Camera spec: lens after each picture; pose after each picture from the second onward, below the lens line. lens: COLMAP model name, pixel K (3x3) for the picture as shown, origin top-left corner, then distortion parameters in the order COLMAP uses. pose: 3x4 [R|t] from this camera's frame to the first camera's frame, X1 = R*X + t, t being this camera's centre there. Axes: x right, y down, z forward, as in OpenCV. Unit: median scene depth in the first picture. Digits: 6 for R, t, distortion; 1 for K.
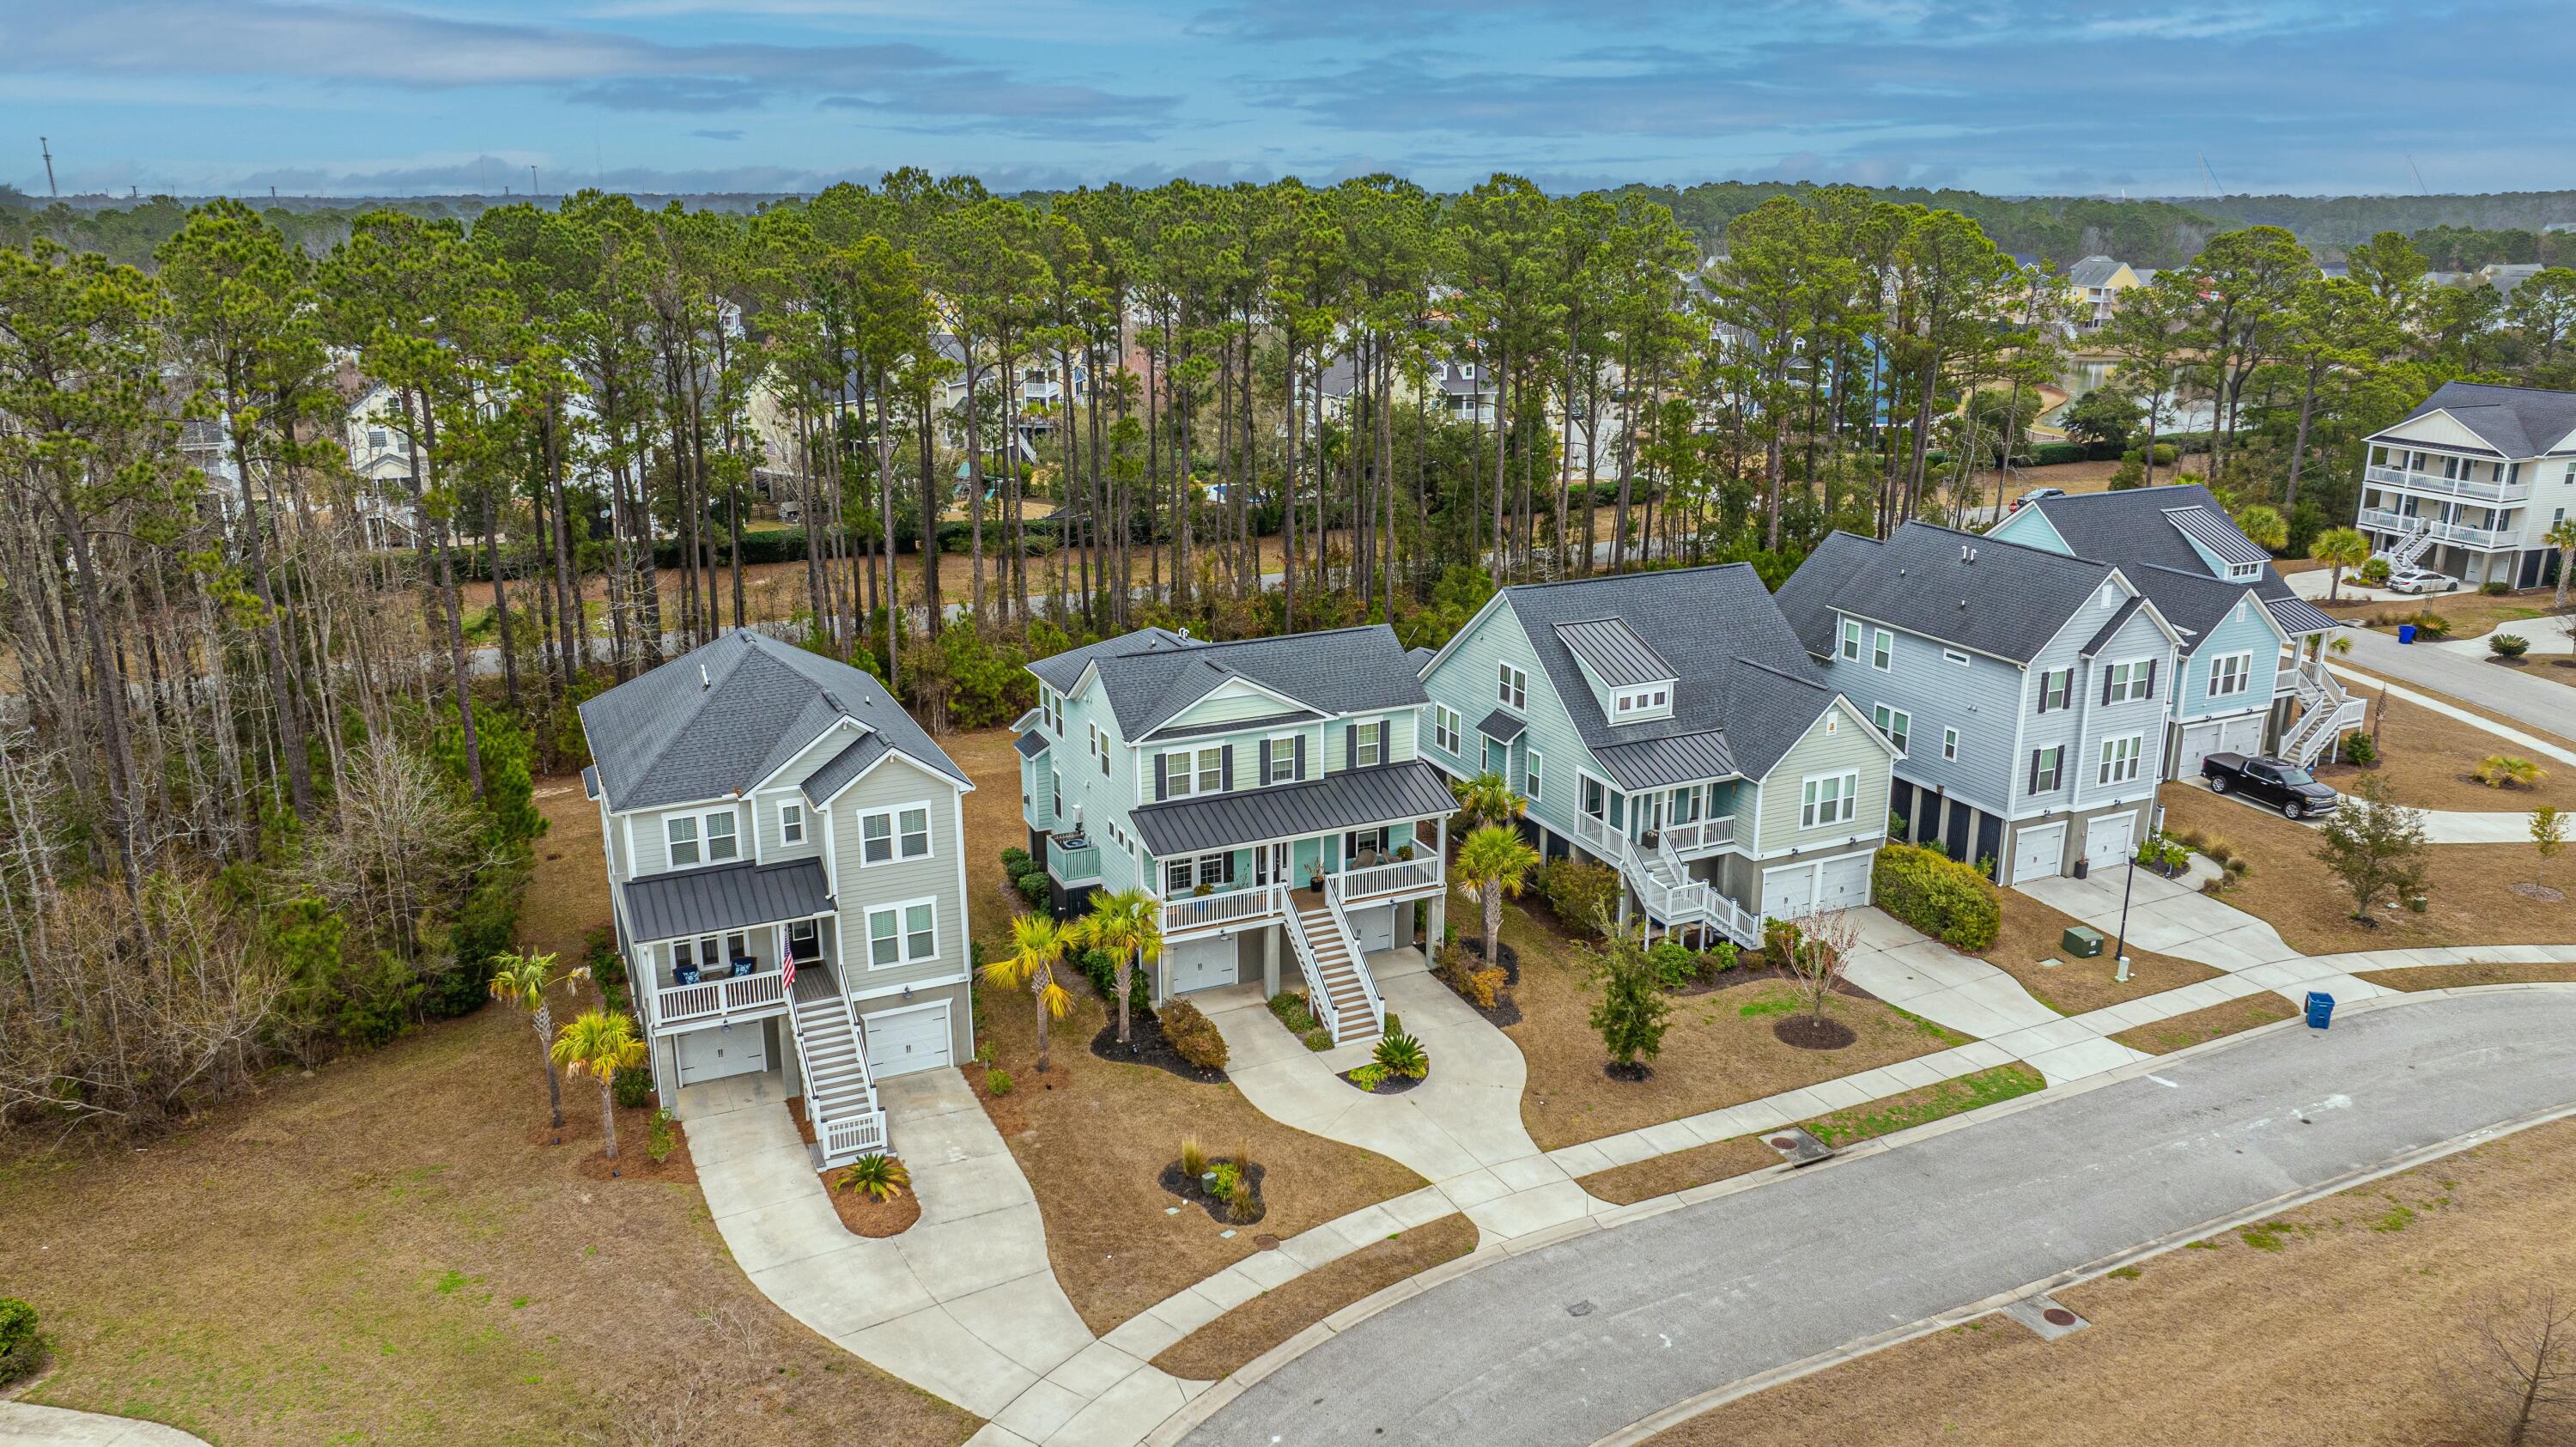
lens RADIAL K [[1802.6, 0, 1302.0], [0, 1802.6, 716.8], [0, 0, 1]] dist [-0.001962, -0.046103]
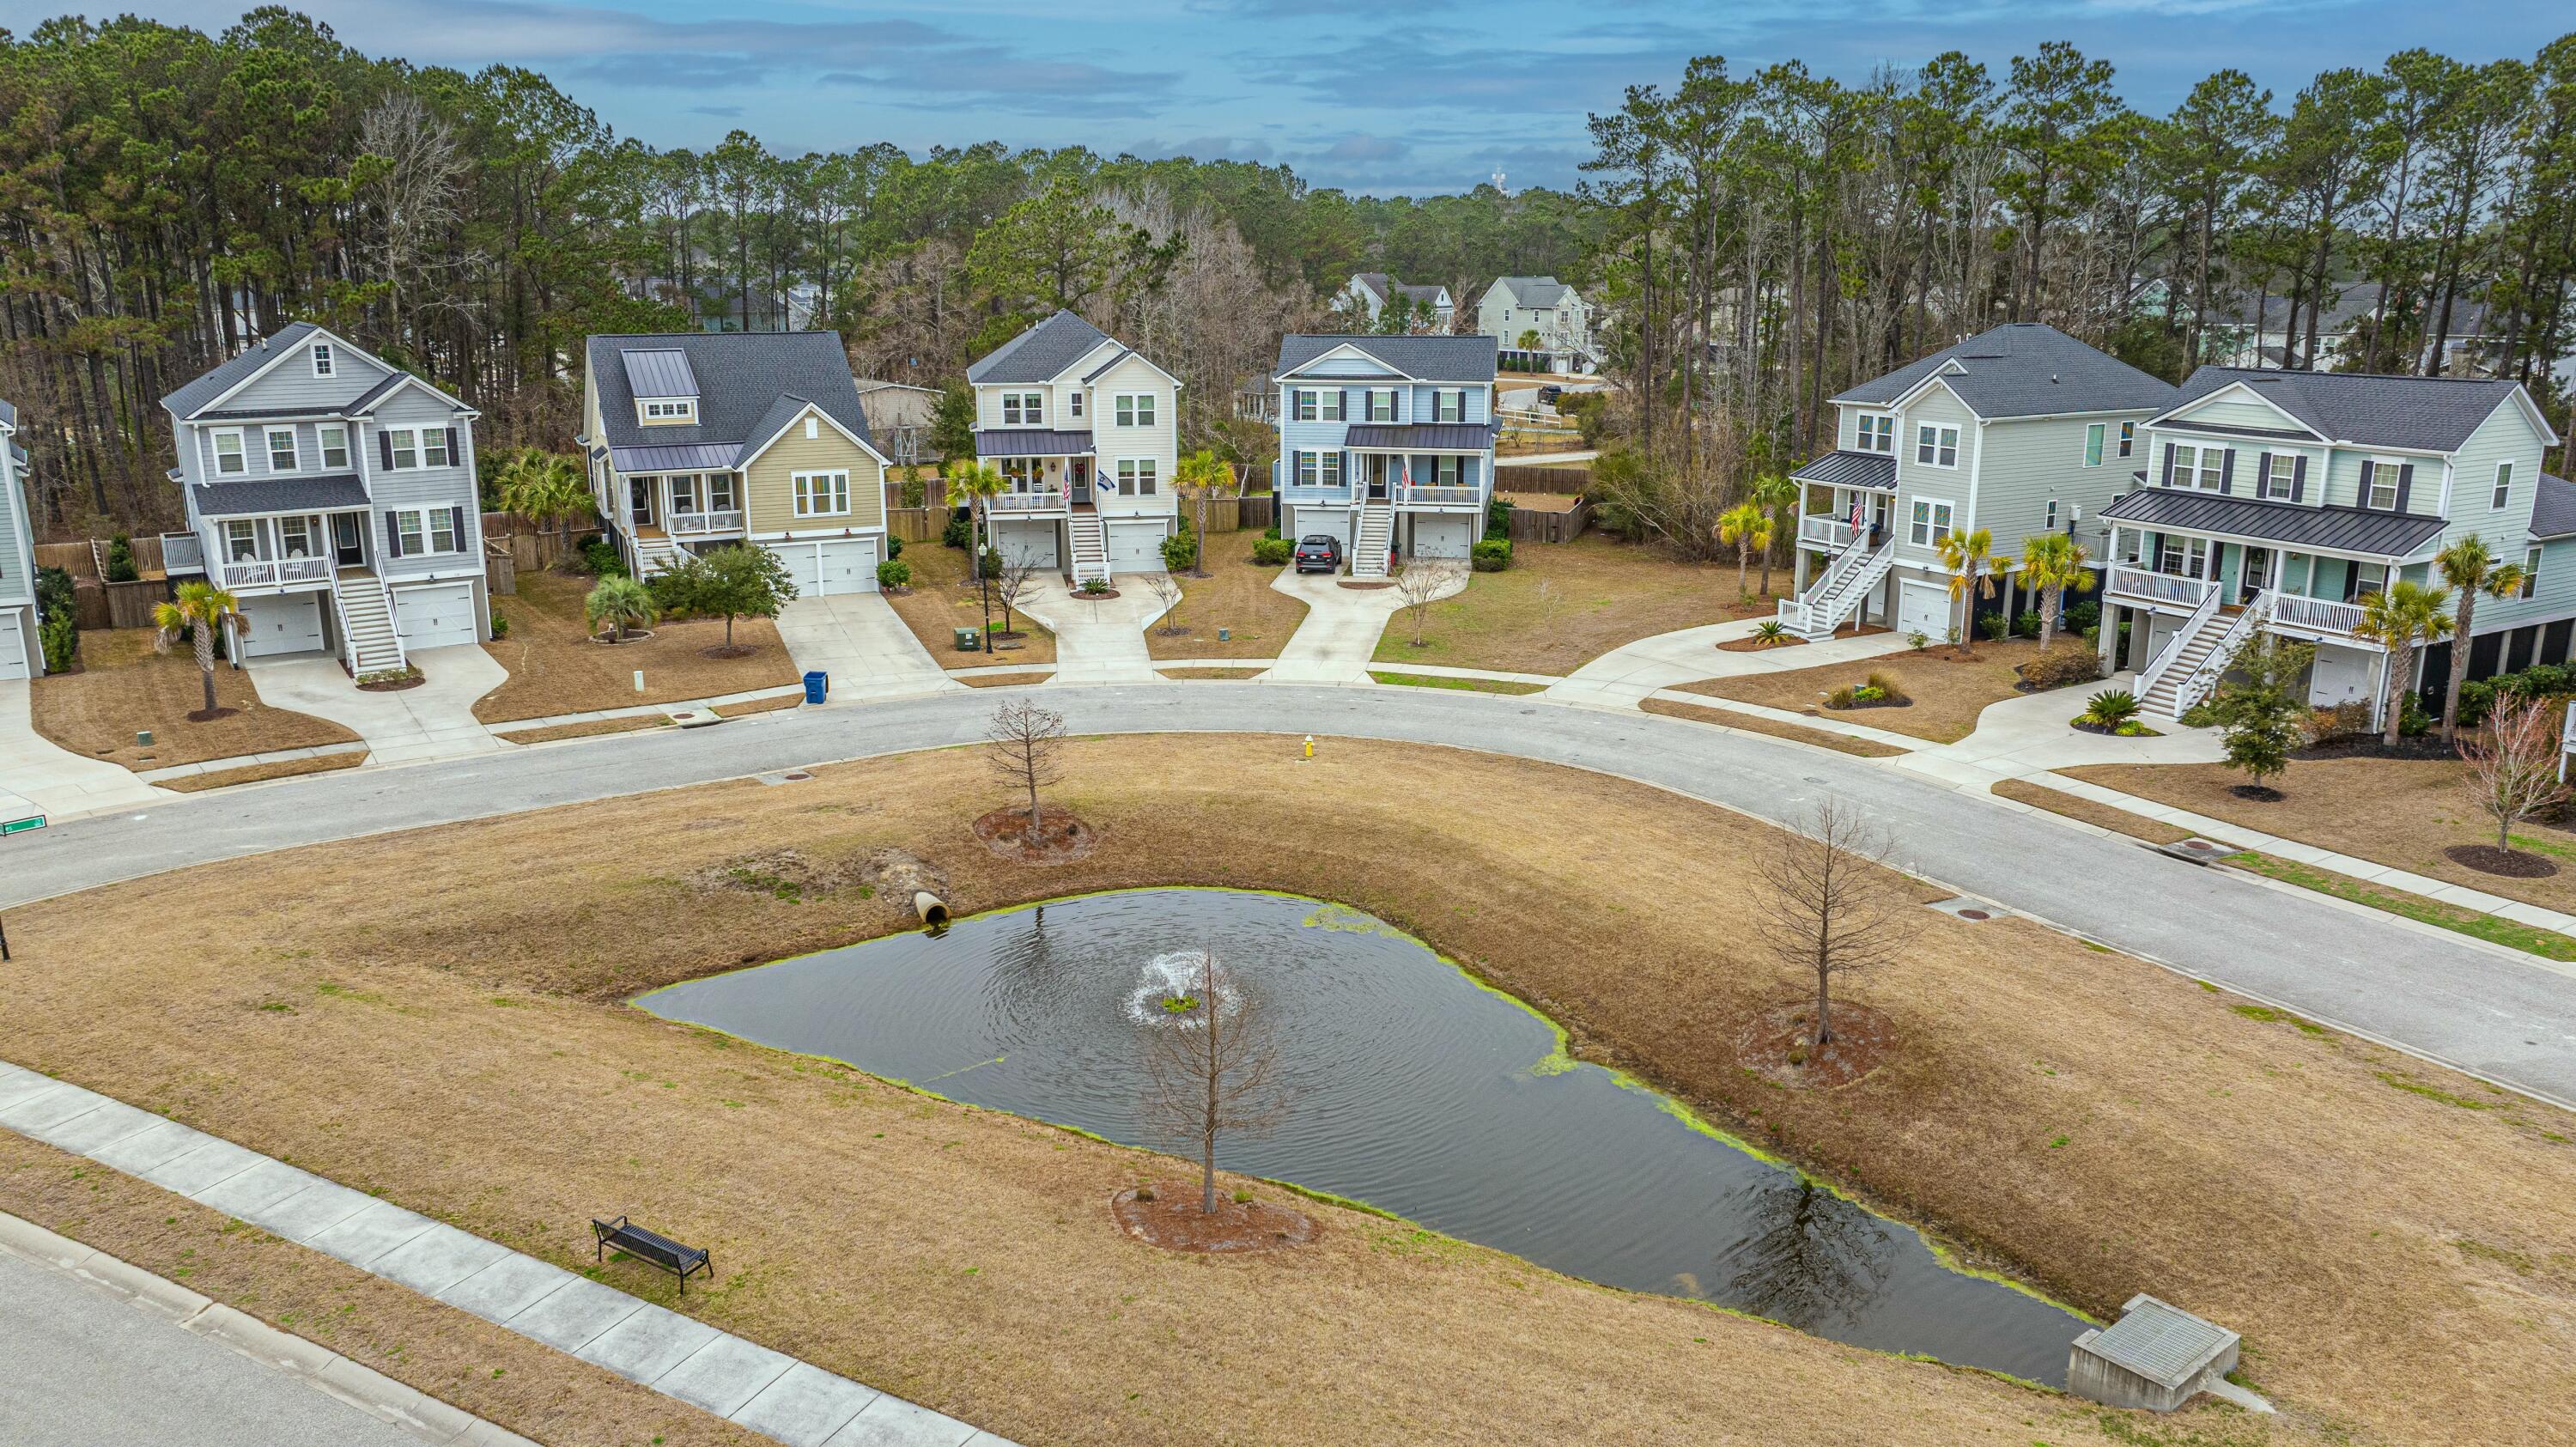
lens RADIAL K [[1802.7, 0, 1304.1], [0, 1802.7, 721.4], [0, 0, 1]] dist [-0.020073, 0.005491]
pose [[0.092462, 0.245879, -0.964880, 1.048369], [-0.279581, 0.936459, 0.211846, 0.102740], [0.955660, 0.250174, 0.155330, 0.372600]]
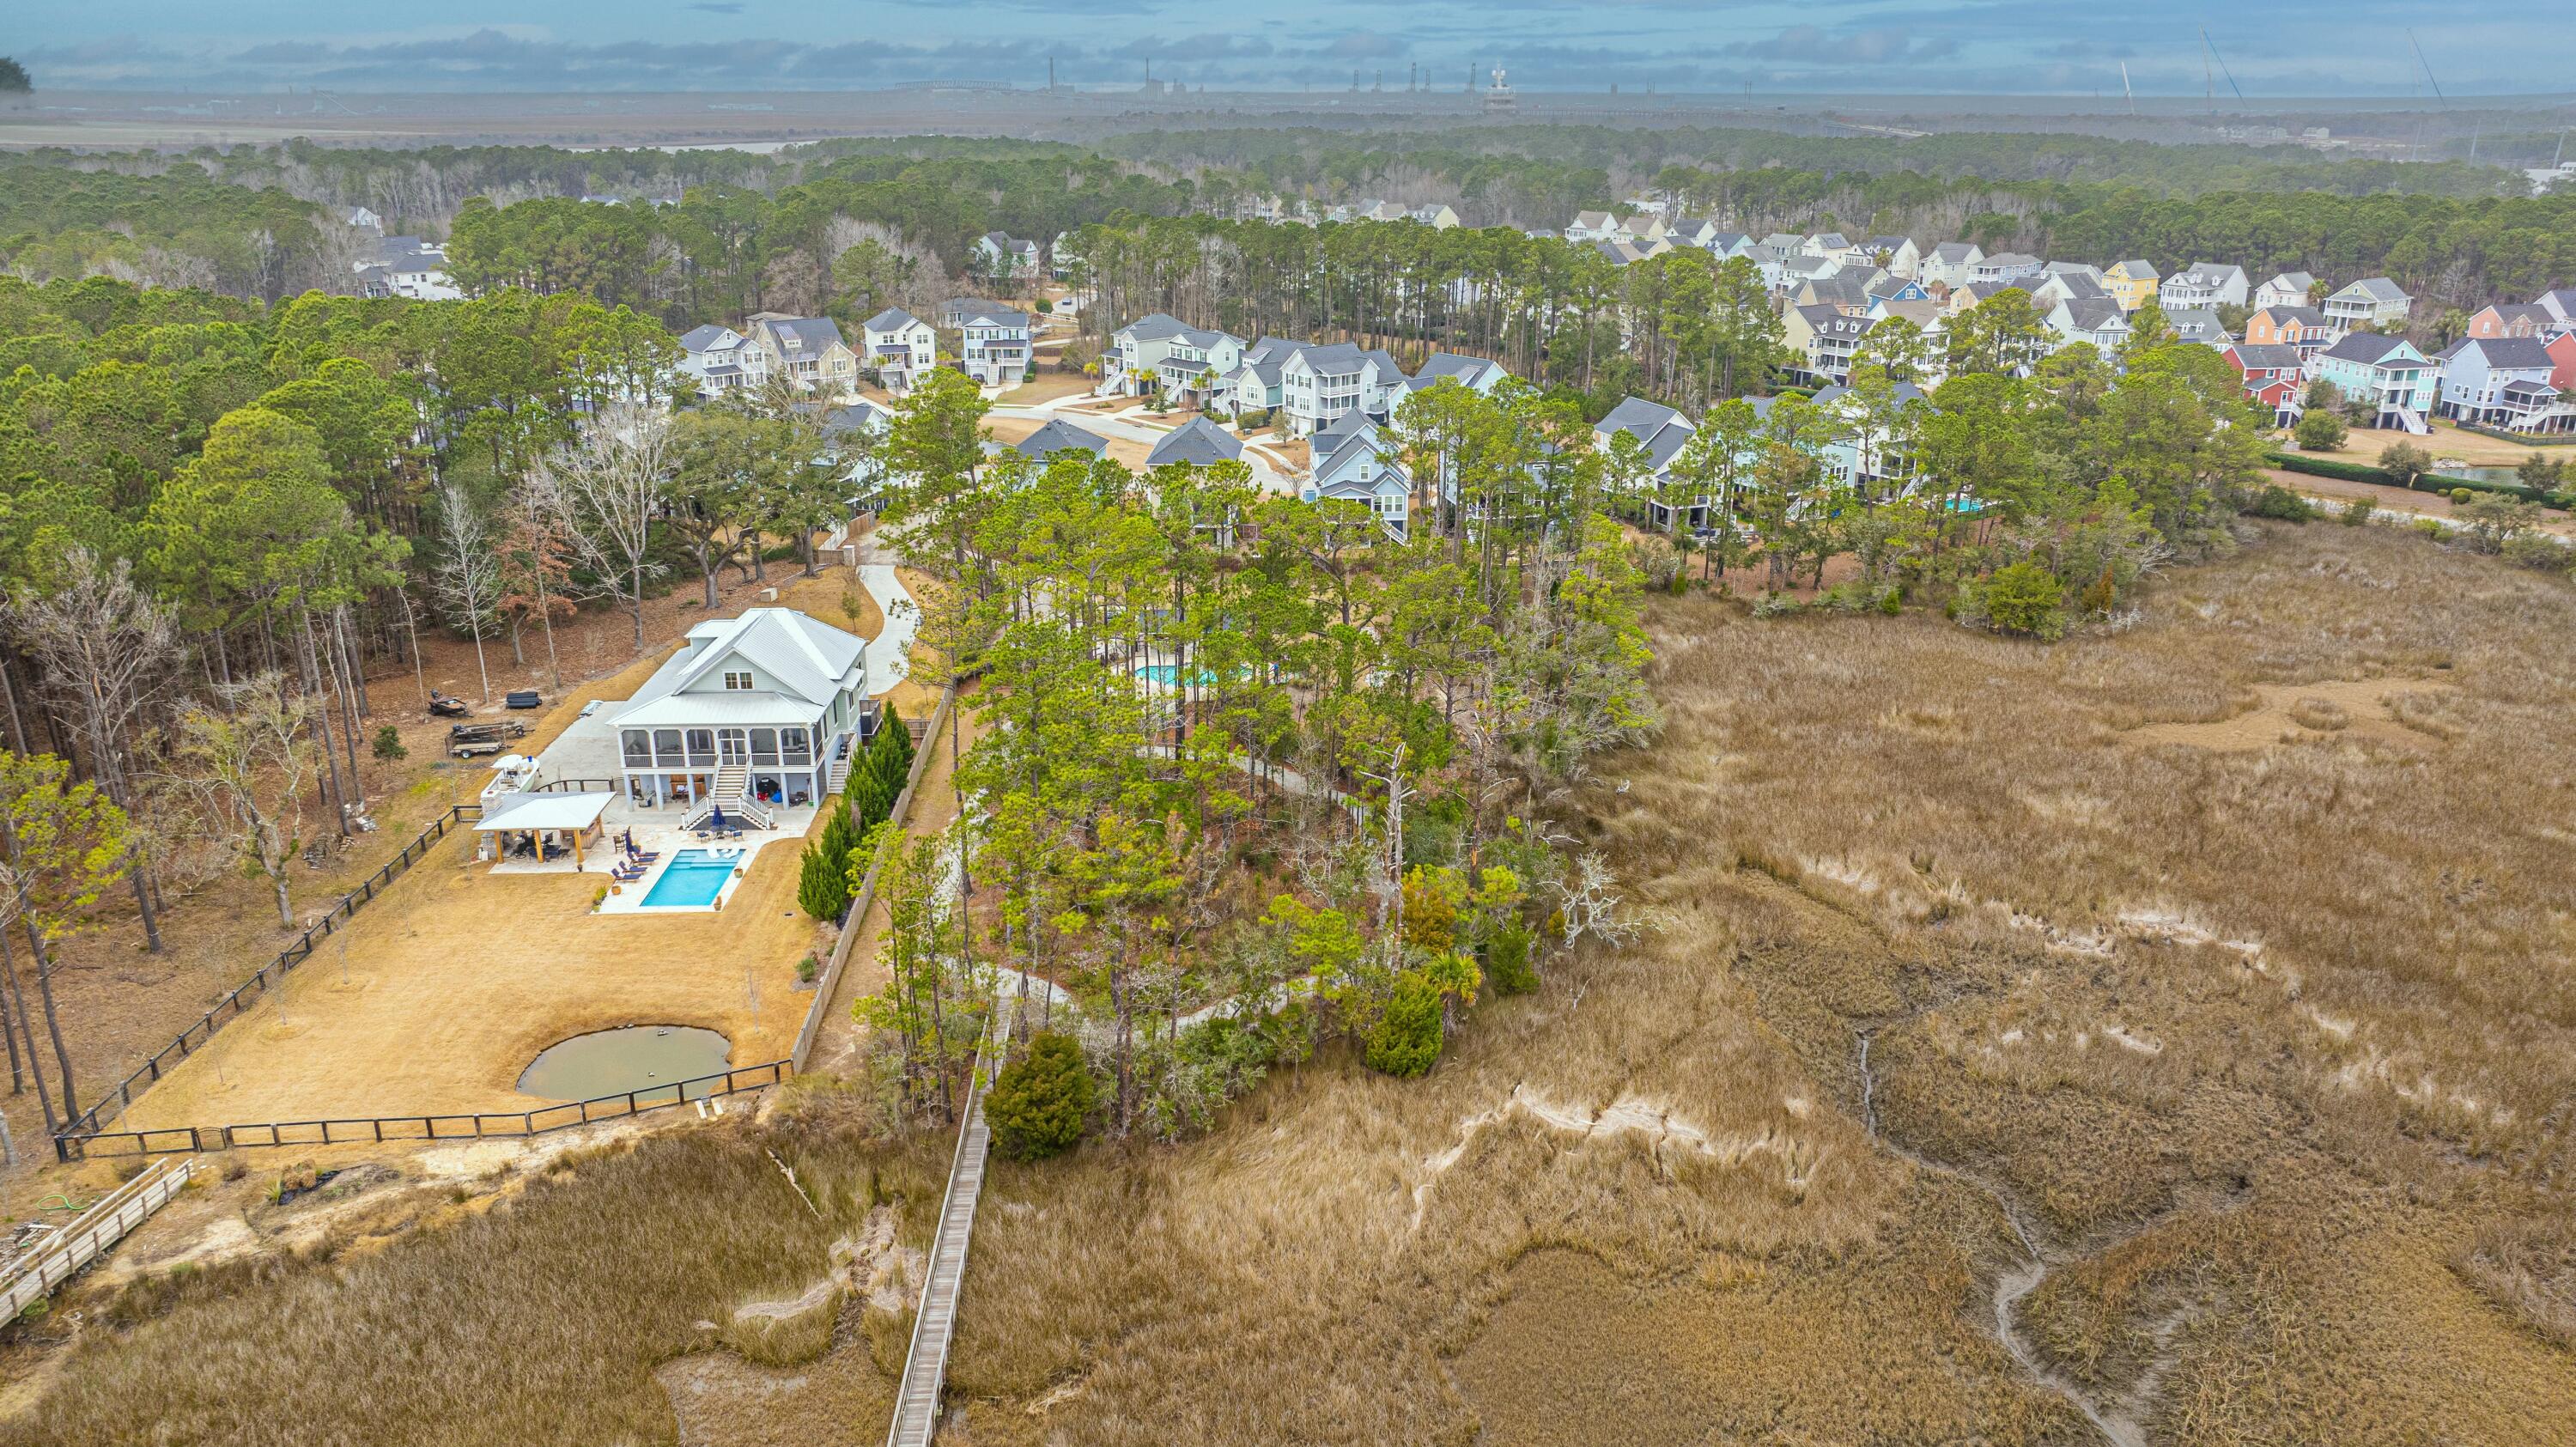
lens RADIAL K [[1802.7, 0, 1304.1], [0, 1802.7, 721.4], [0, 0, 1]] dist [-0.020073, 0.005491]
pose [[0.282892, 0.319804, -0.904266, 5.187062], [-0.271477, 0.930922, 0.244302, -0.355881], [0.919931, 0.176376, 0.350170, -0.246859]]
